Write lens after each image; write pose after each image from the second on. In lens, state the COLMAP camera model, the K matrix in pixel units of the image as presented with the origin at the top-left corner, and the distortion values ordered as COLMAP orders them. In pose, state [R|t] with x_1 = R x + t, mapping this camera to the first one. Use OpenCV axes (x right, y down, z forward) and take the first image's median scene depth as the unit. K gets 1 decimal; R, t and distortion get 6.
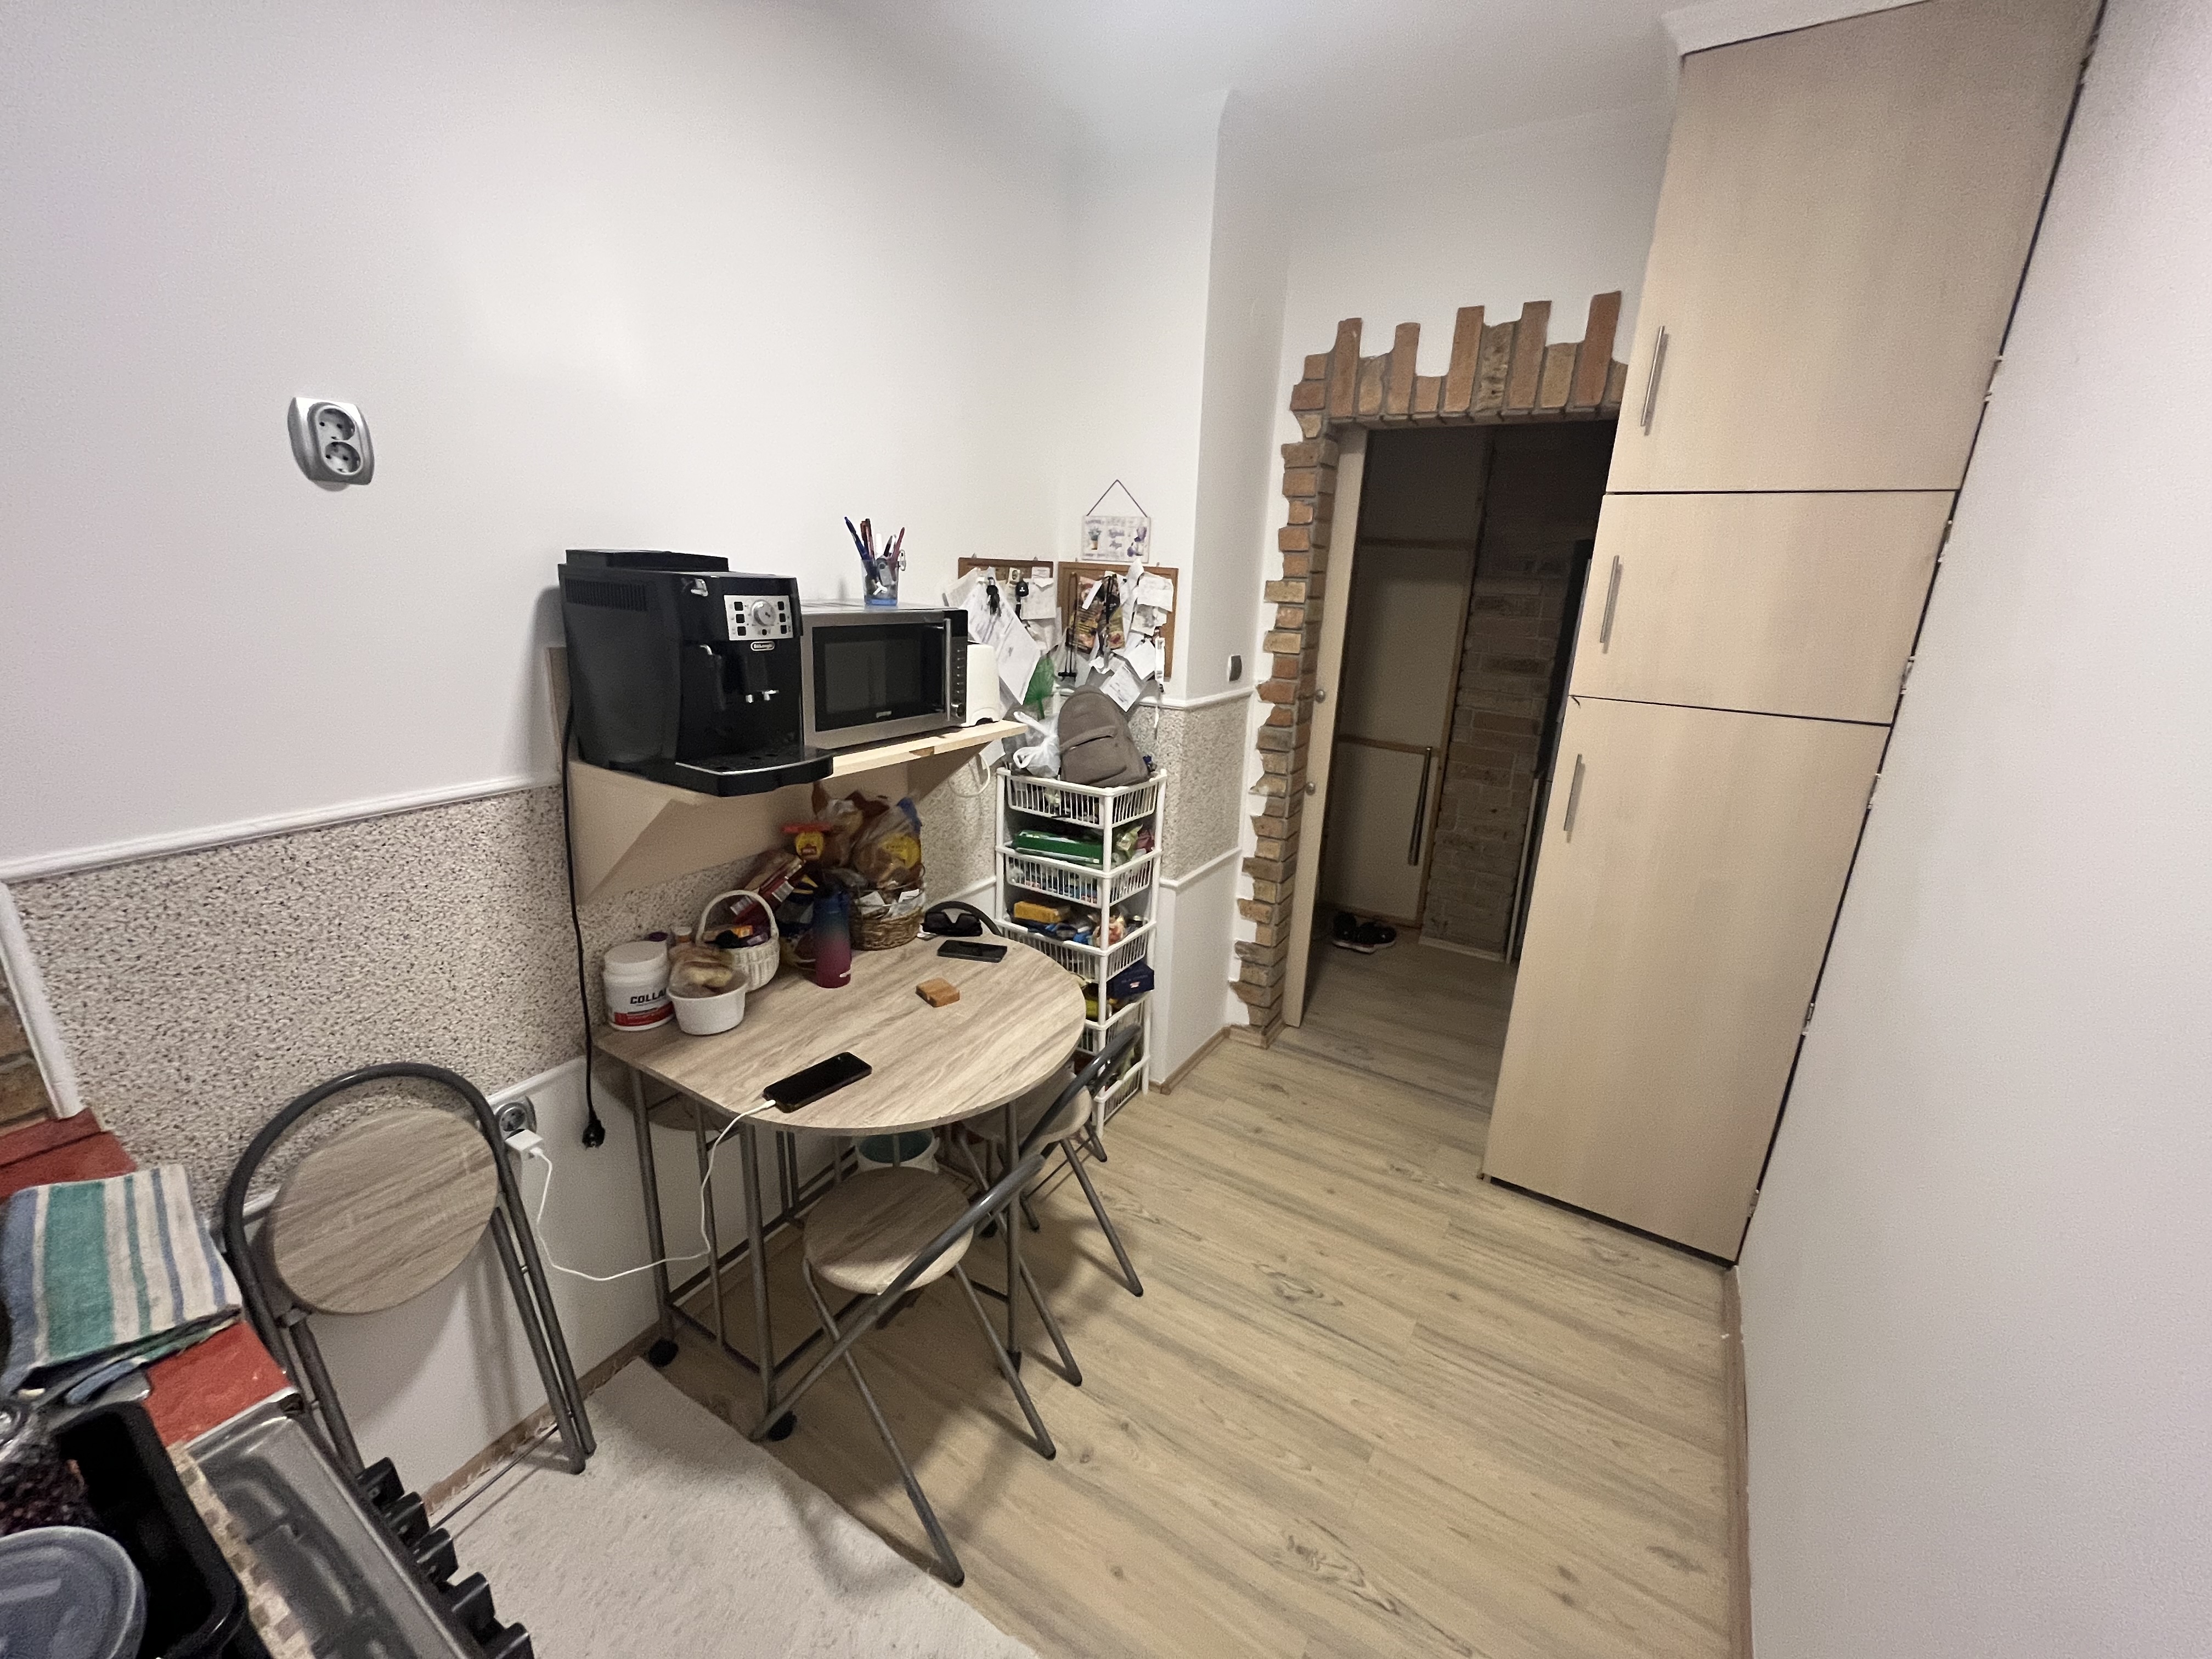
lens RADIAL K [[895.0, 0, 1094.3], [0, 895.0, 818.5], [0, 0, 1]] dist [-0.001772, -0.000281]
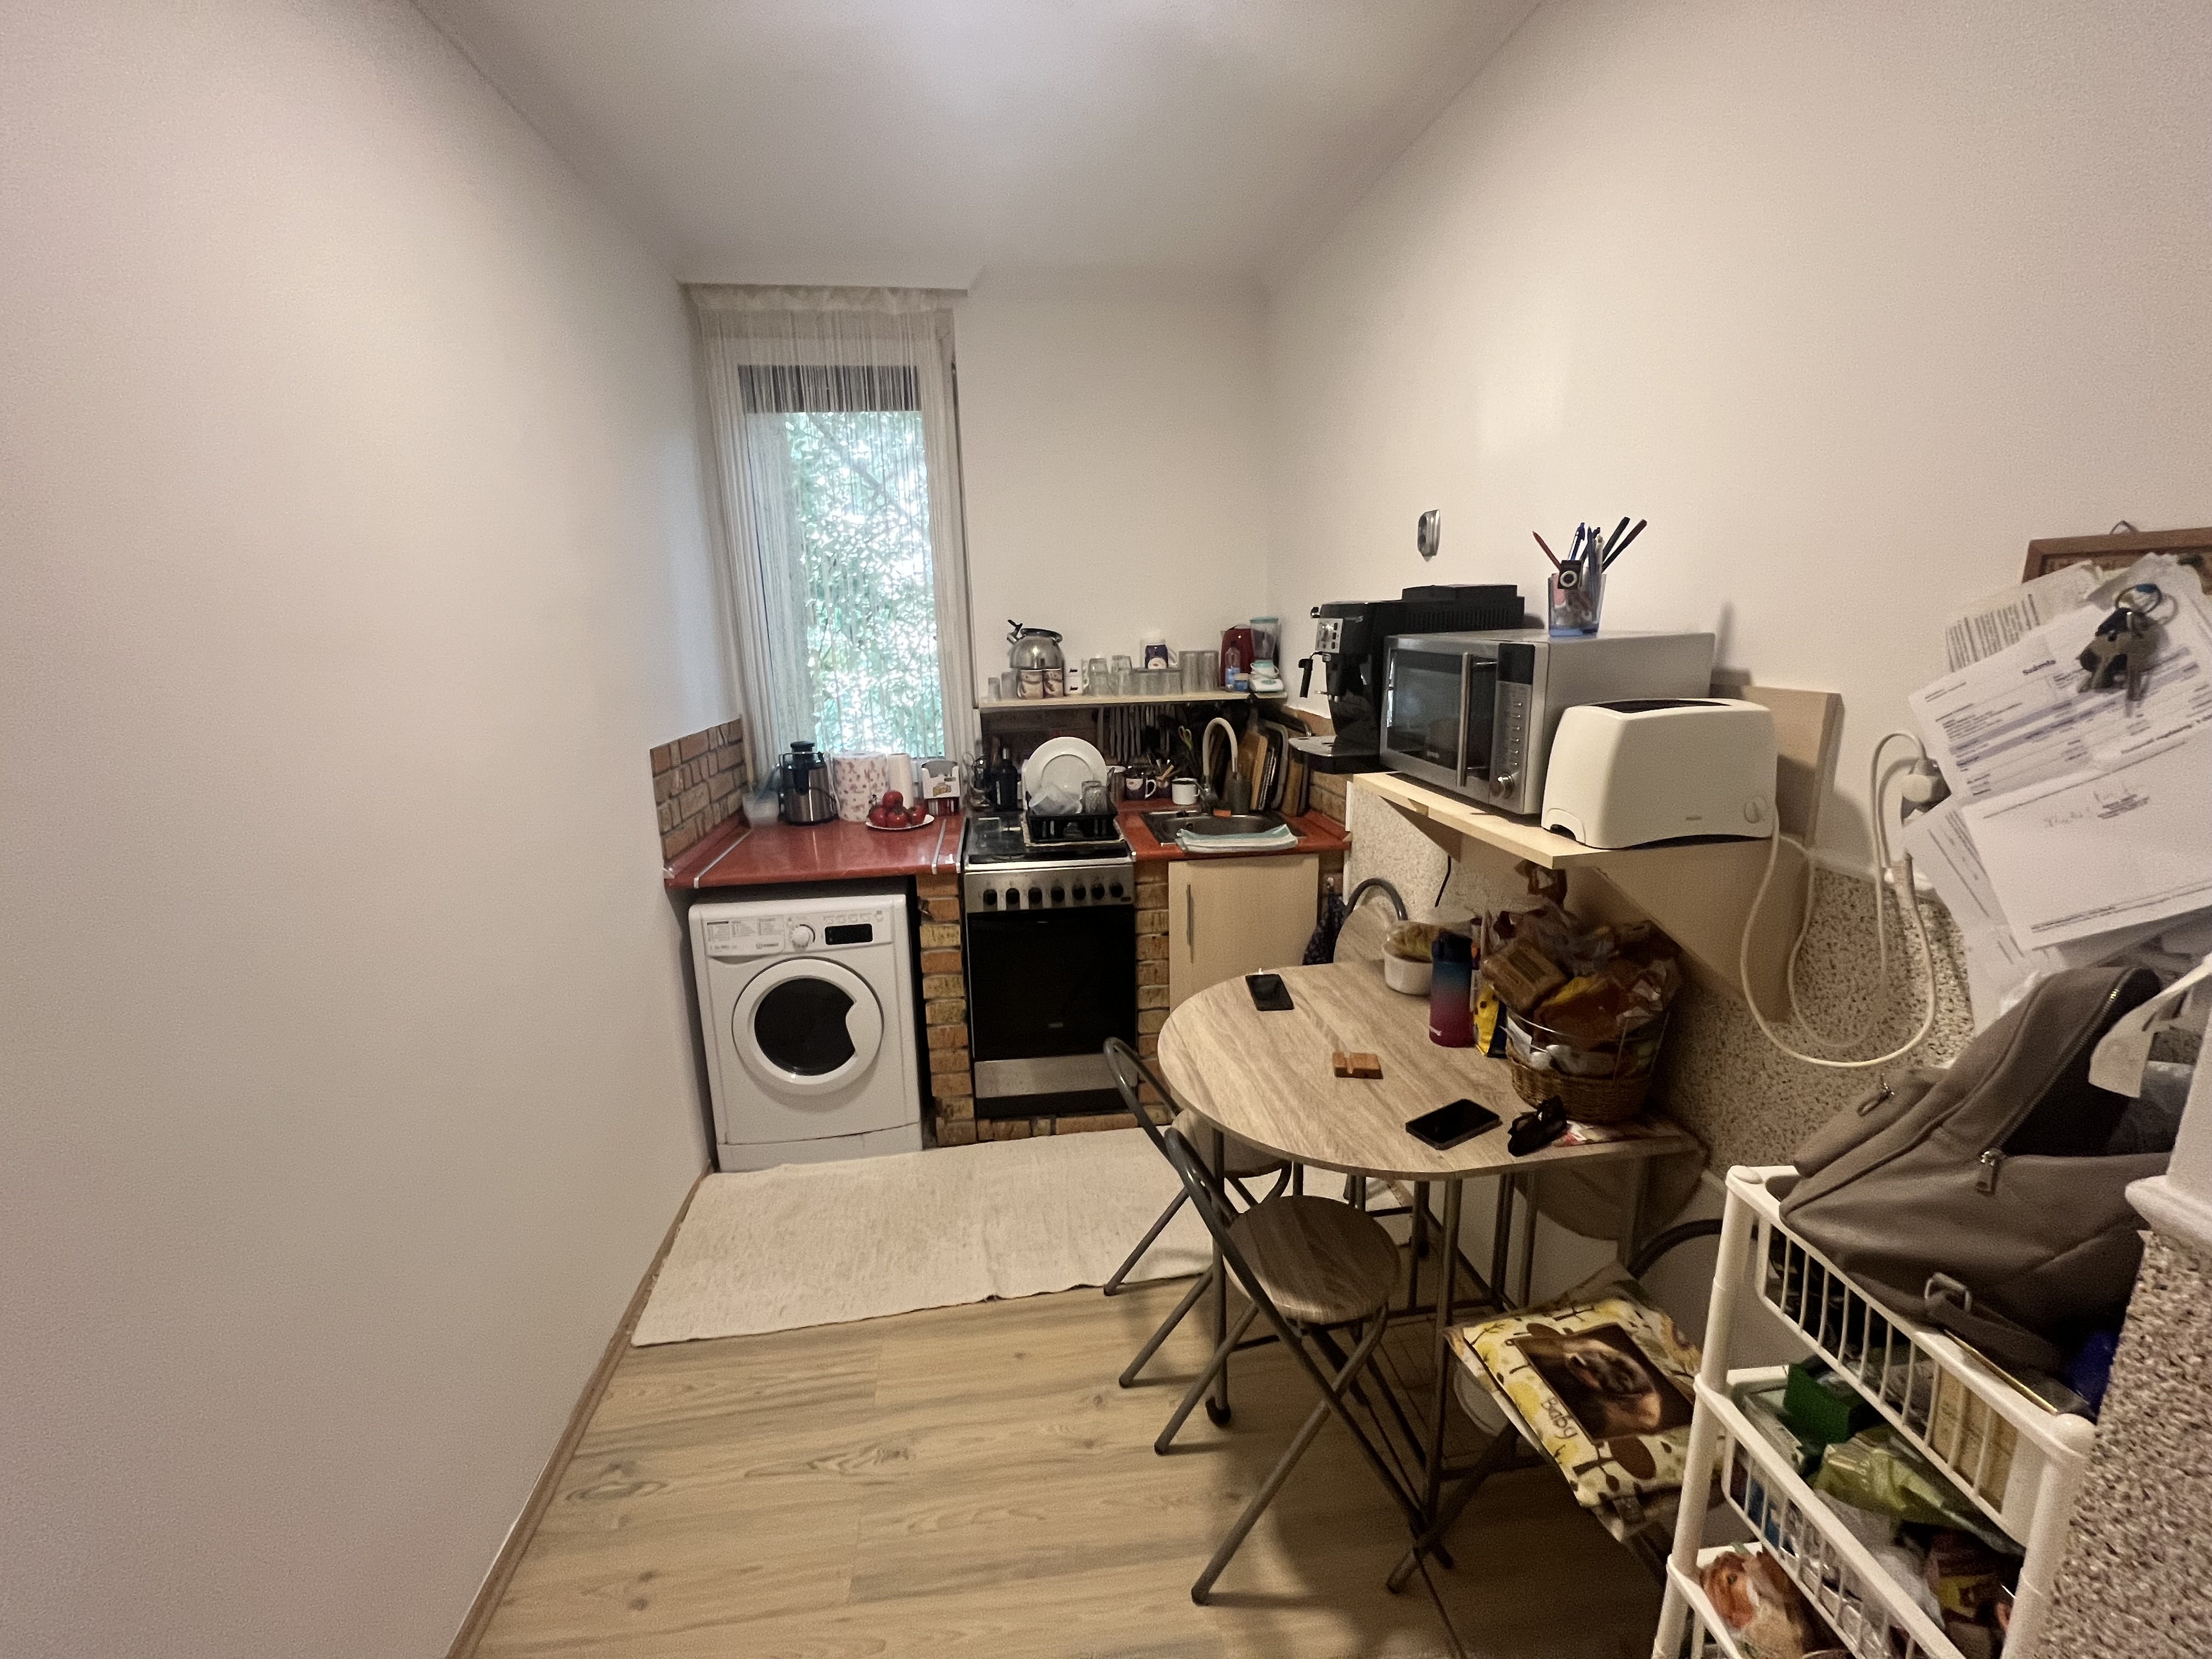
lens RADIAL K [[895.0, 0, 1101.0], [0, 895.0, 822.8], [0, 0, 1]] dist [-0.001772, -0.000281]
pose [[-0.762173, 0.130741, -0.634034, 0.541042], [-0.183162, 0.895826, 0.404904, -0.329126], [0.620922, 0.424738, -0.658828, 1.314601]]
